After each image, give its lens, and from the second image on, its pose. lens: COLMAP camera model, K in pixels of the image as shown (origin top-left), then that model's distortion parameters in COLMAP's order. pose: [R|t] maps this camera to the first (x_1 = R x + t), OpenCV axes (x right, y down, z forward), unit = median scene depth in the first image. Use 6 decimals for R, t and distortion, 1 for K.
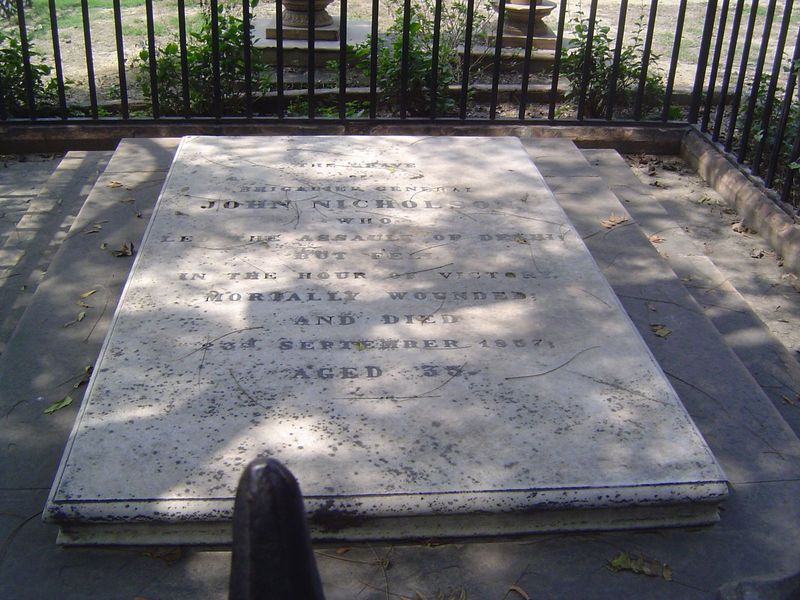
lens RADIAL K [[881.9, 0, 400.0], [0, 881.9, 300.0], [0, 0, 1]] dist [-0.016786, -0.337821]
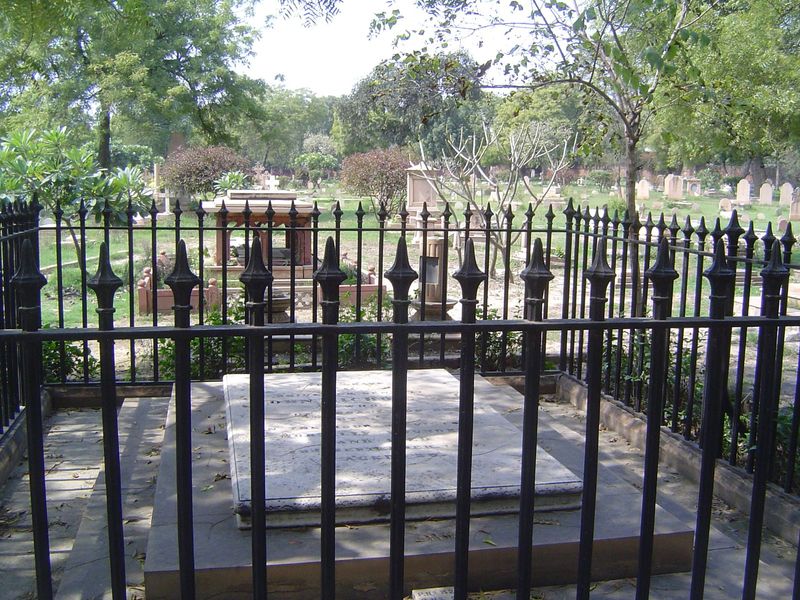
lens RADIAL K [[881.9, 0, 400.0], [0, 881.9, 300.0], [0, 0, 1]] dist [-0.016786, -0.337821]
pose [[0.992566, -0.032032, 0.117417, -0.163191], [0.072503, 0.930500, -0.359046, 0.335829], [-0.097756, 0.364890, 0.925905, -0.611509]]
